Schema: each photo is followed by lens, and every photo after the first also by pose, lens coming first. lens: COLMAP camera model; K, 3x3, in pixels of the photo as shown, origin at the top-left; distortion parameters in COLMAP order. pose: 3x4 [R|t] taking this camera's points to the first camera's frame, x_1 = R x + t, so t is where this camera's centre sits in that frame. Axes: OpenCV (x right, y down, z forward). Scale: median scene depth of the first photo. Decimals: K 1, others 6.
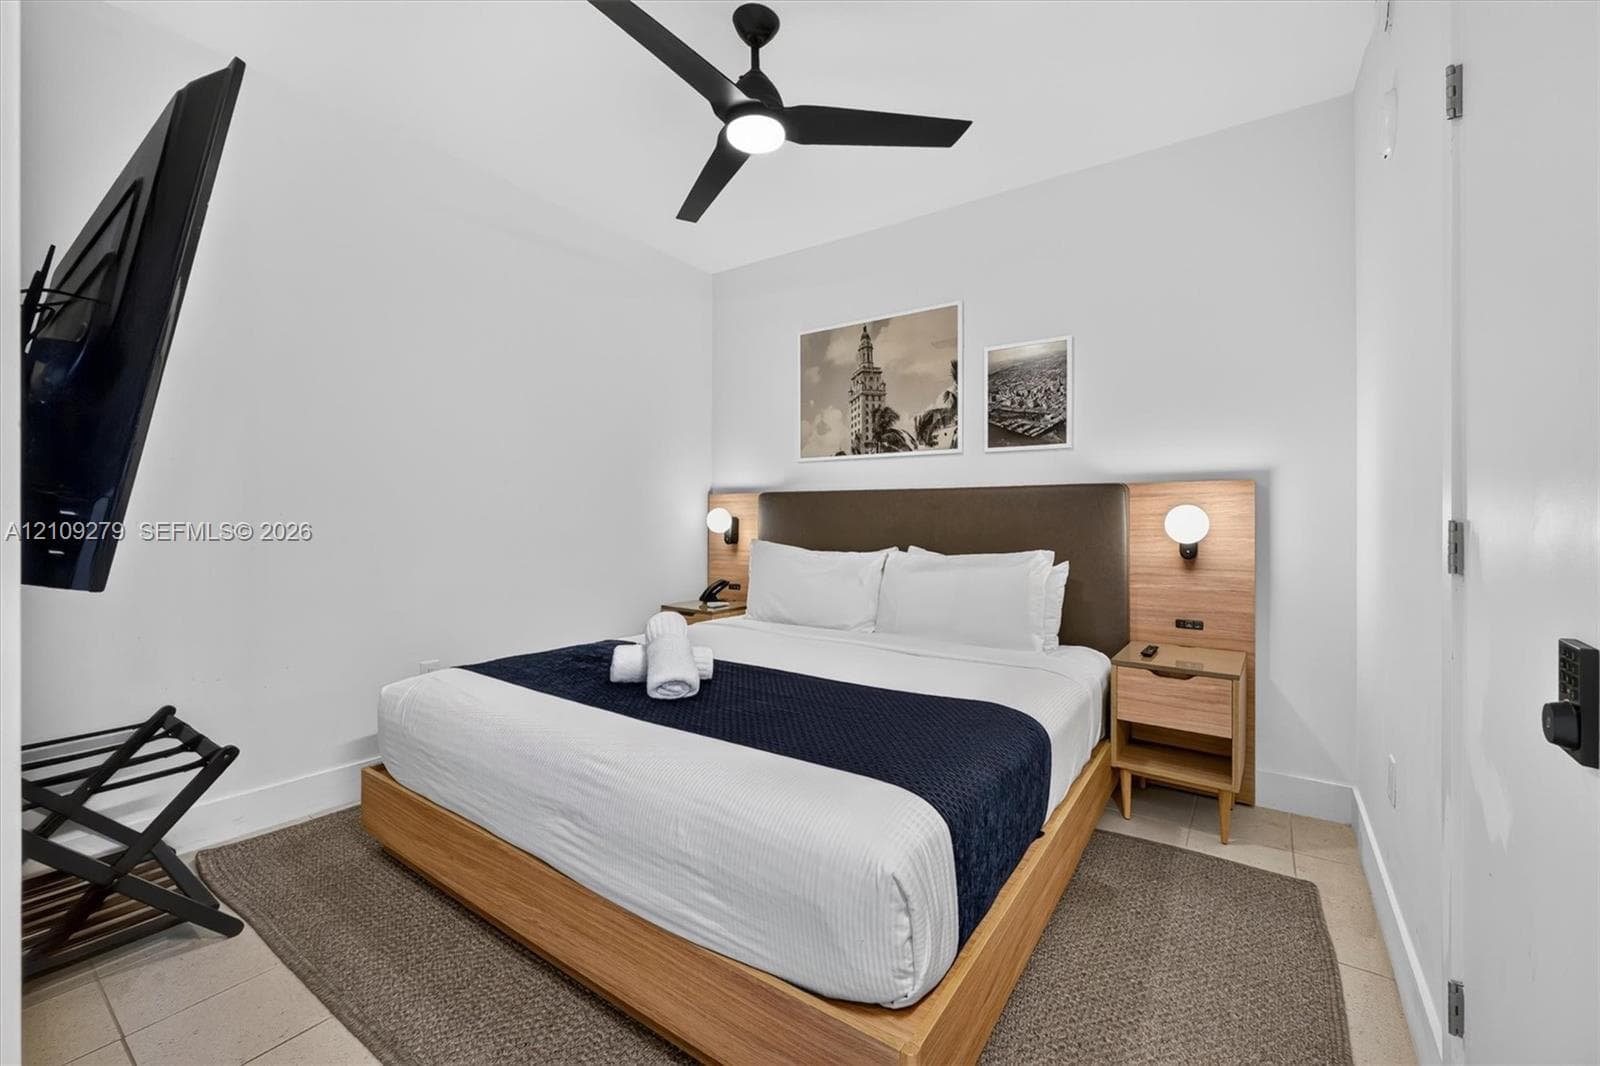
lens RADIAL K [[645.5, 0, 804.3], [0, 645.5, 518.5], [0, 0, 1]] dist [-0.000113, 0.000146]
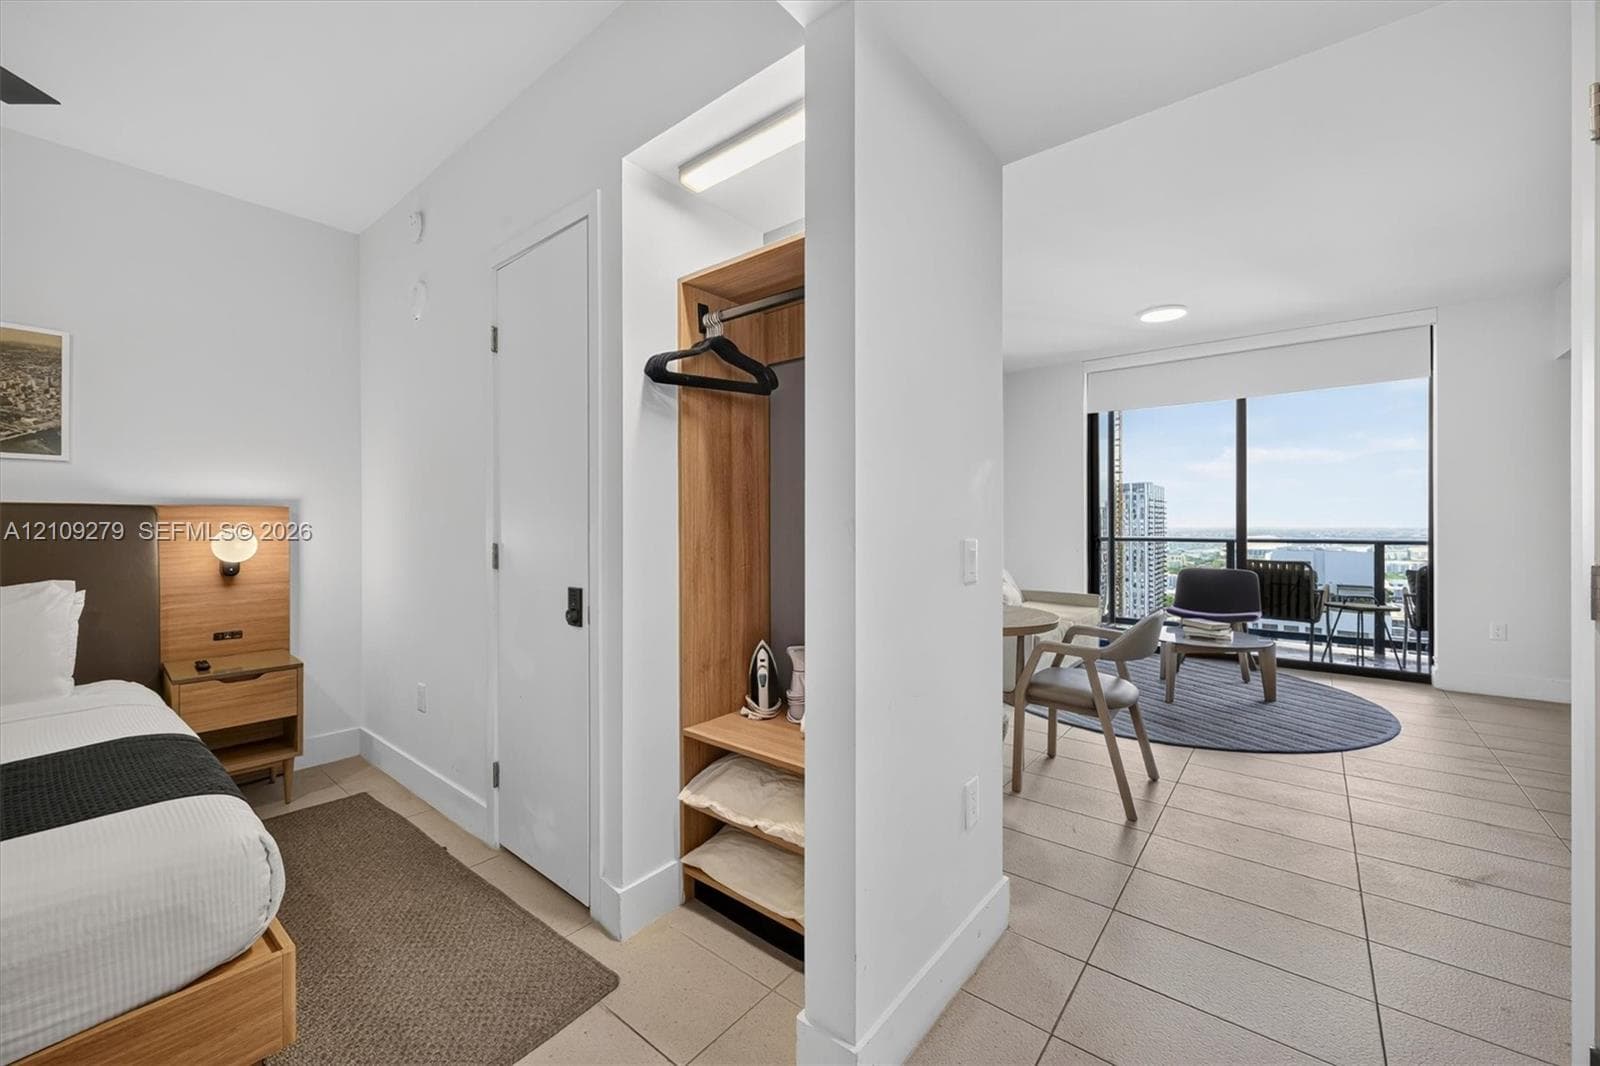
lens RADIAL K [[620.5, 0, 800.4], [0, 620.5, 525.8], [0, 0, 1]] dist [-0.006643, 0.000909]
pose [[0.075988, -0.001428, 0.997108, -0.387139], [0.003215, 0.999994, 0.001187, -0.022091], [-0.997104, 0.003115, 0.075993, -0.060684]]
